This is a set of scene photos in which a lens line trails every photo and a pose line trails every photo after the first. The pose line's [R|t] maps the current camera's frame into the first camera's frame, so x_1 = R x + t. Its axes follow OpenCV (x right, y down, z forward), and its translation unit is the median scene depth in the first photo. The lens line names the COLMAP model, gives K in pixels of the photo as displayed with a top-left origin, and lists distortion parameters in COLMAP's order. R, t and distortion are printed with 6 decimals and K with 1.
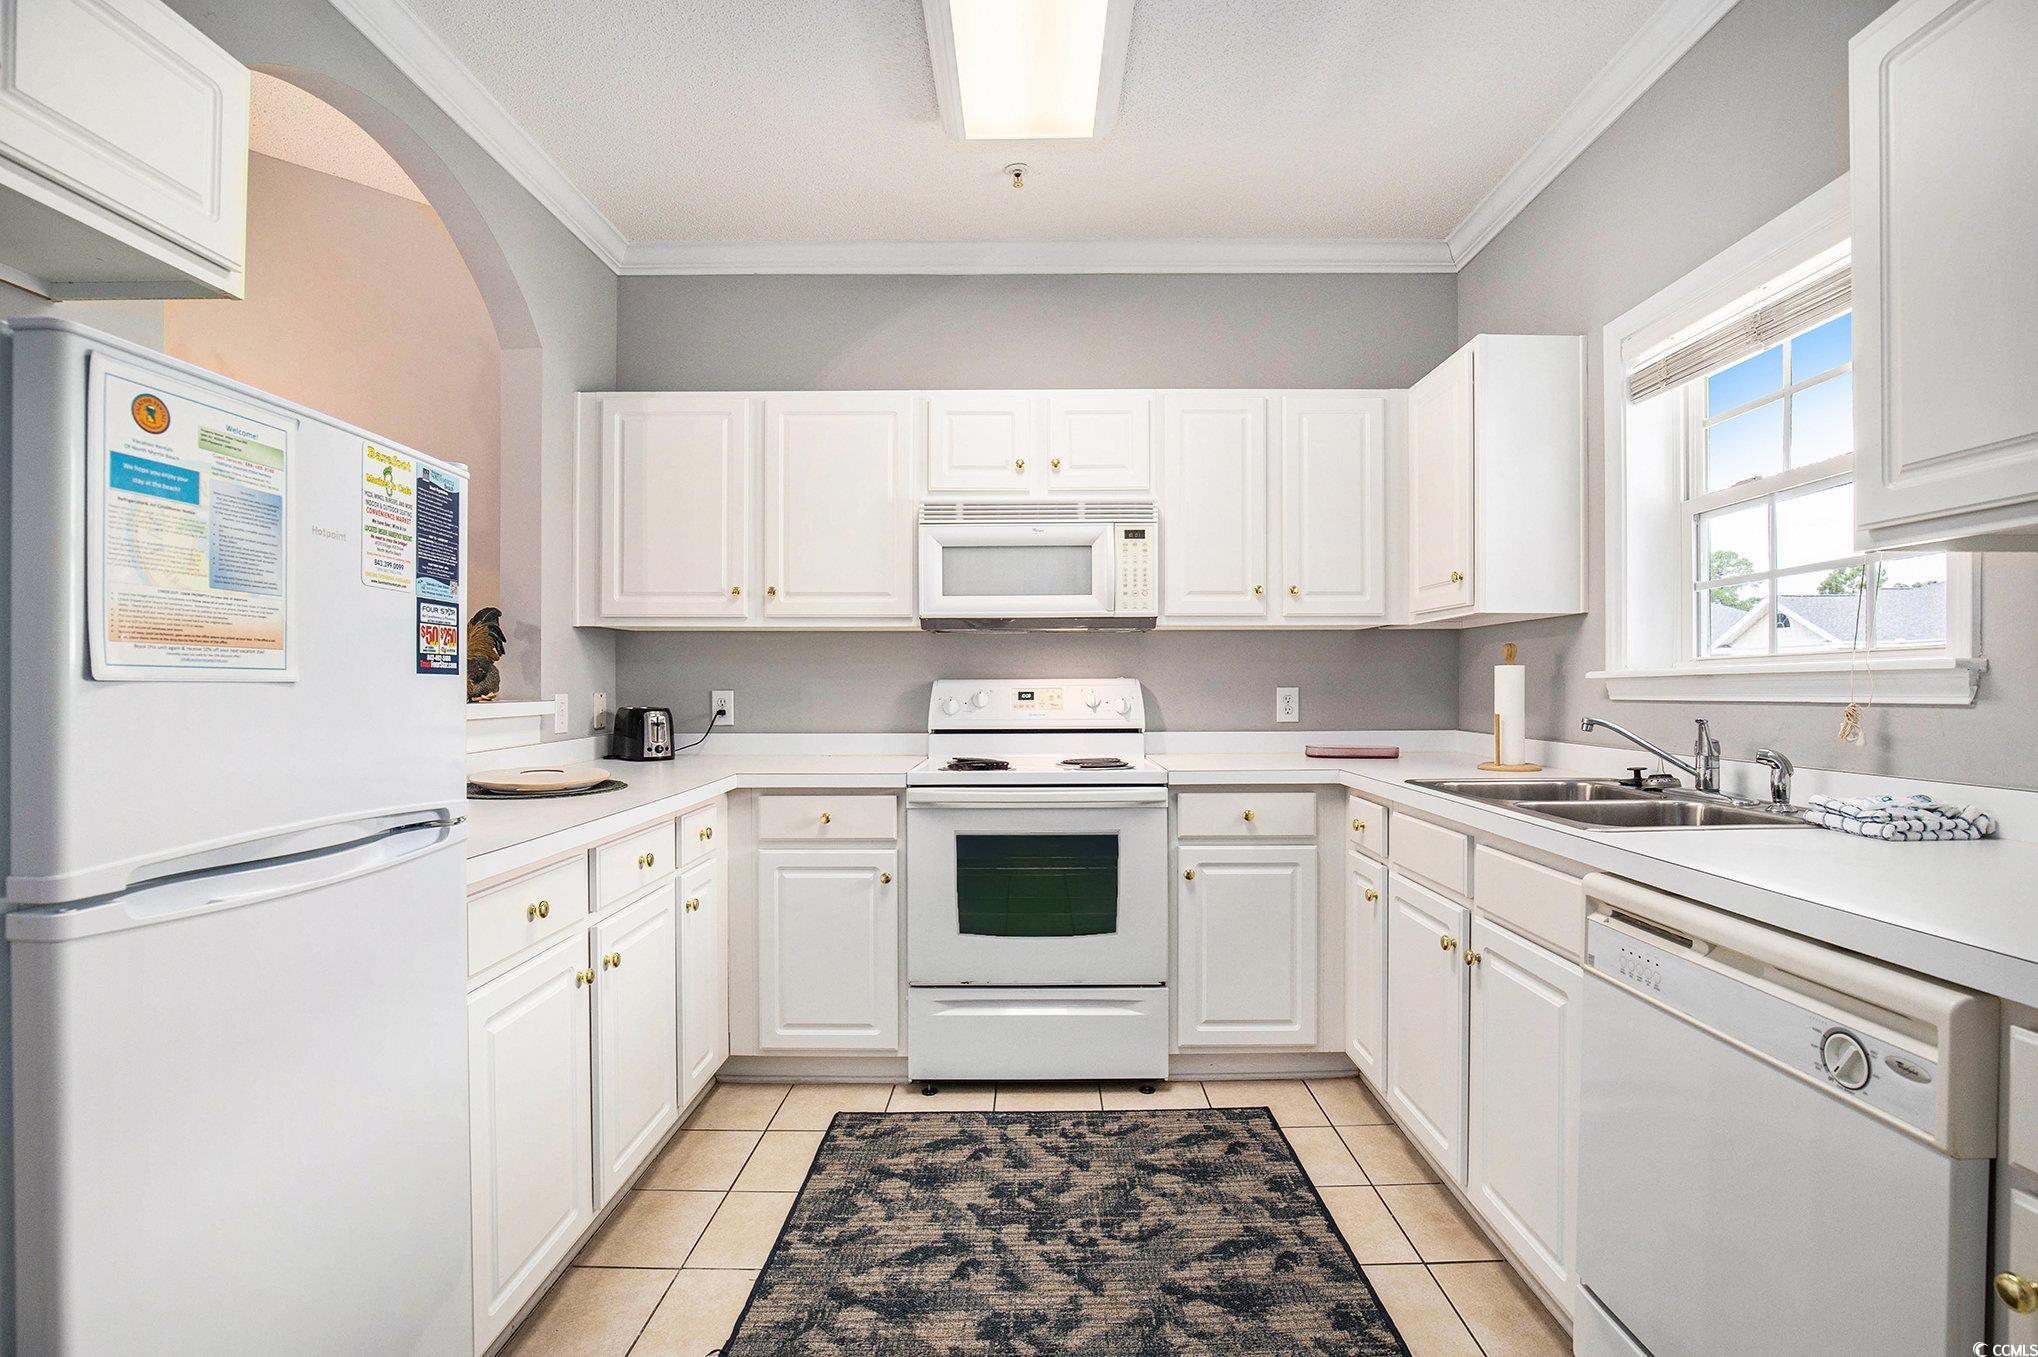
lens RADIAL K [[933.6, 0, 1019.0], [0, 933.6, 678.5], [0, 0, 1]] dist [-0.021784, -0.000007]
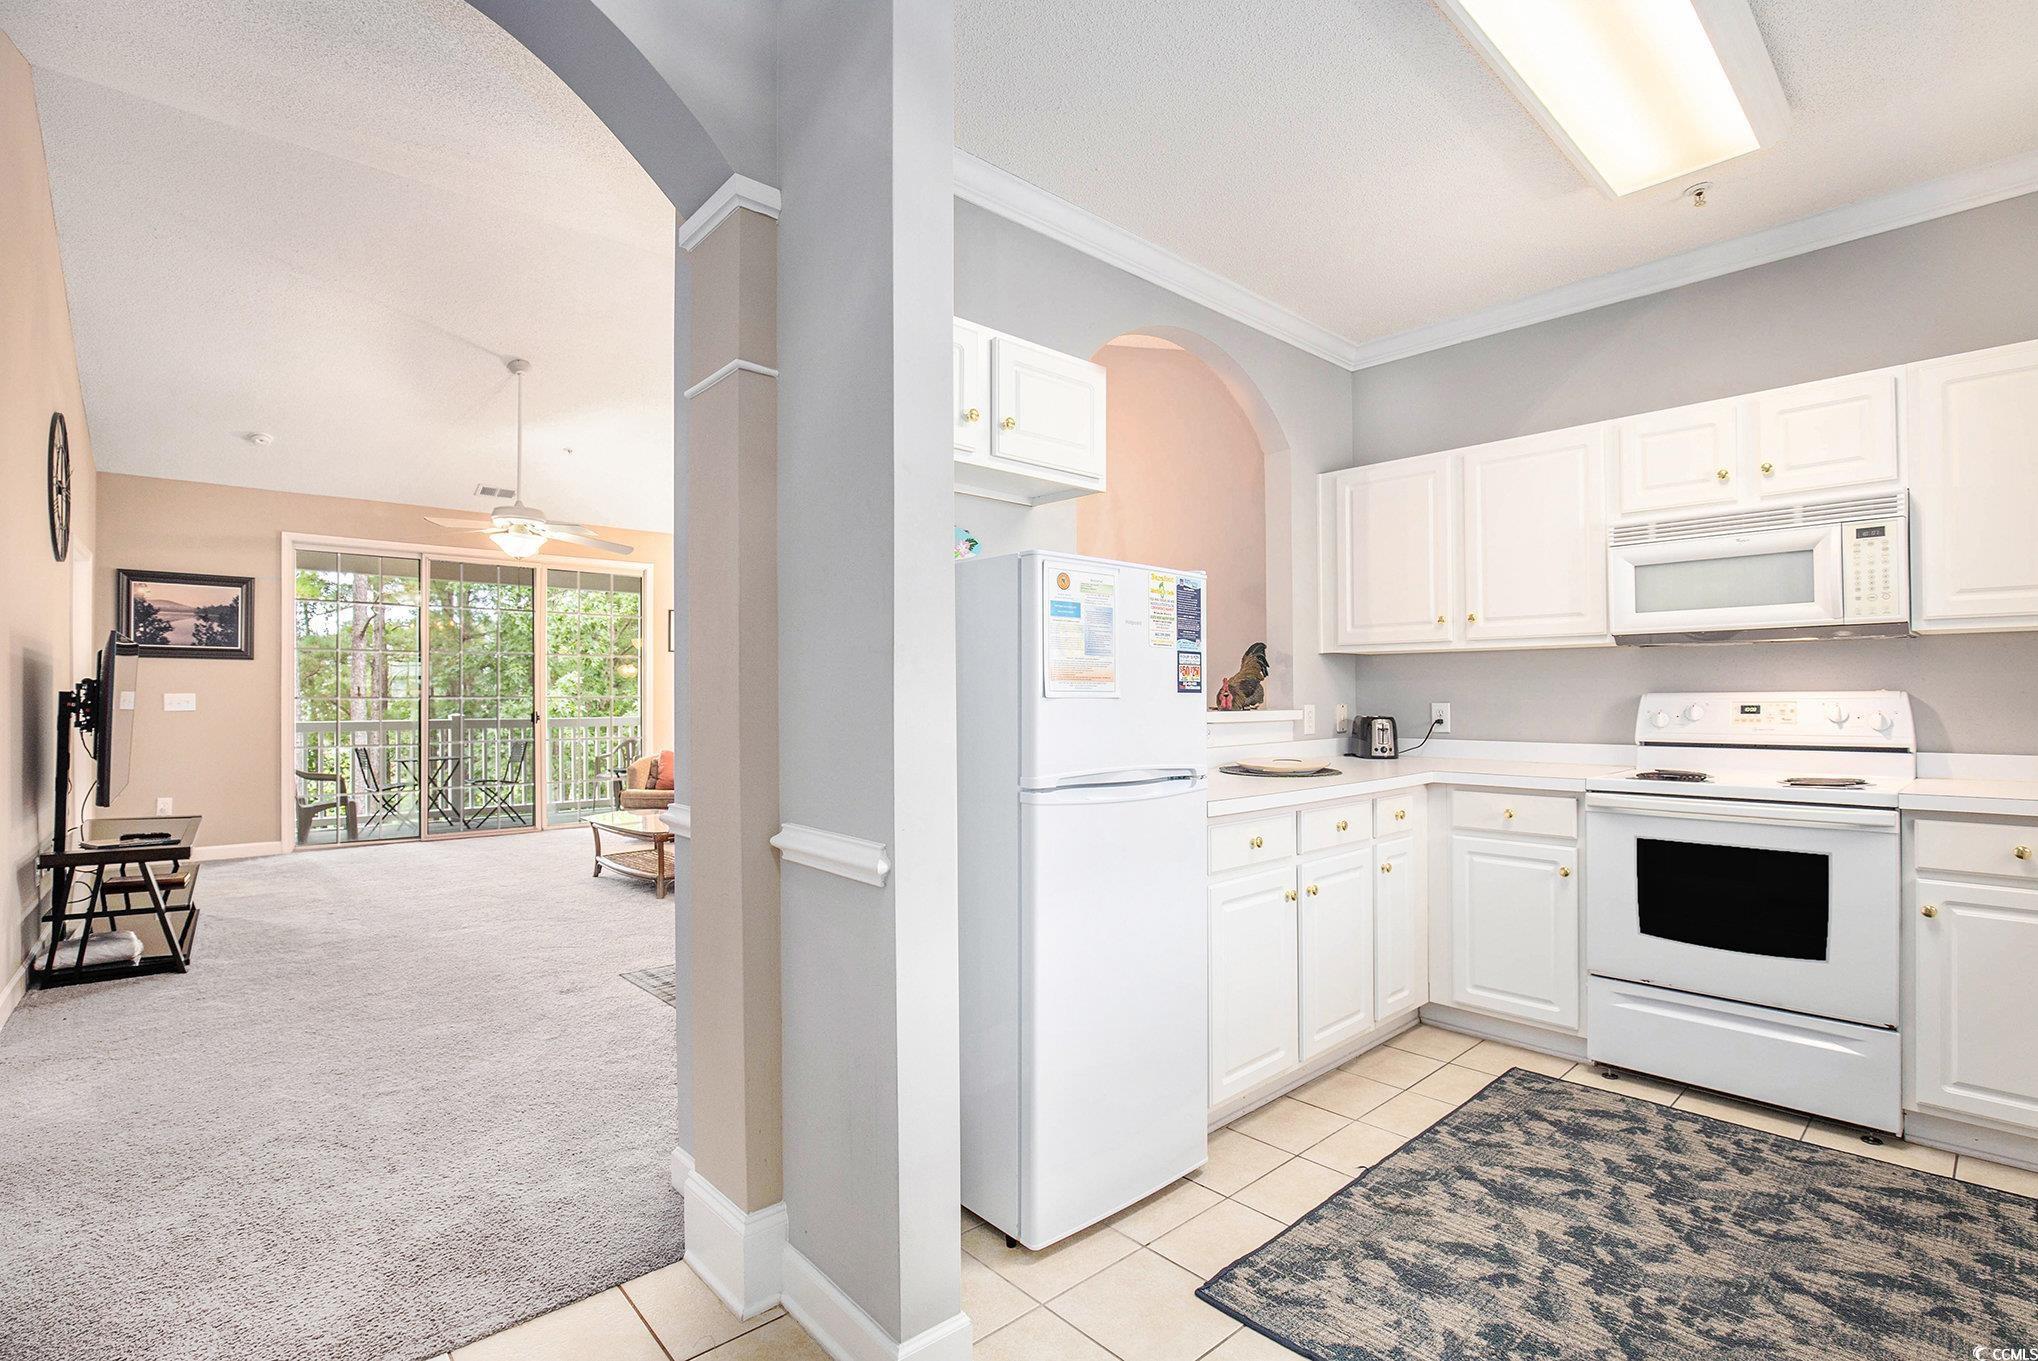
lens RADIAL K [[963.4, 0, 1059.6], [0, 963.4, 699.8], [0, 0, 1]] dist [-0.019127, 0.014890]
pose [[0.698934, 0.002078, -0.715184, 0.265392], [0.005212, 0.999954, 0.007999, -0.003590], [0.715168, -0.009318, 0.698891, -0.240402]]
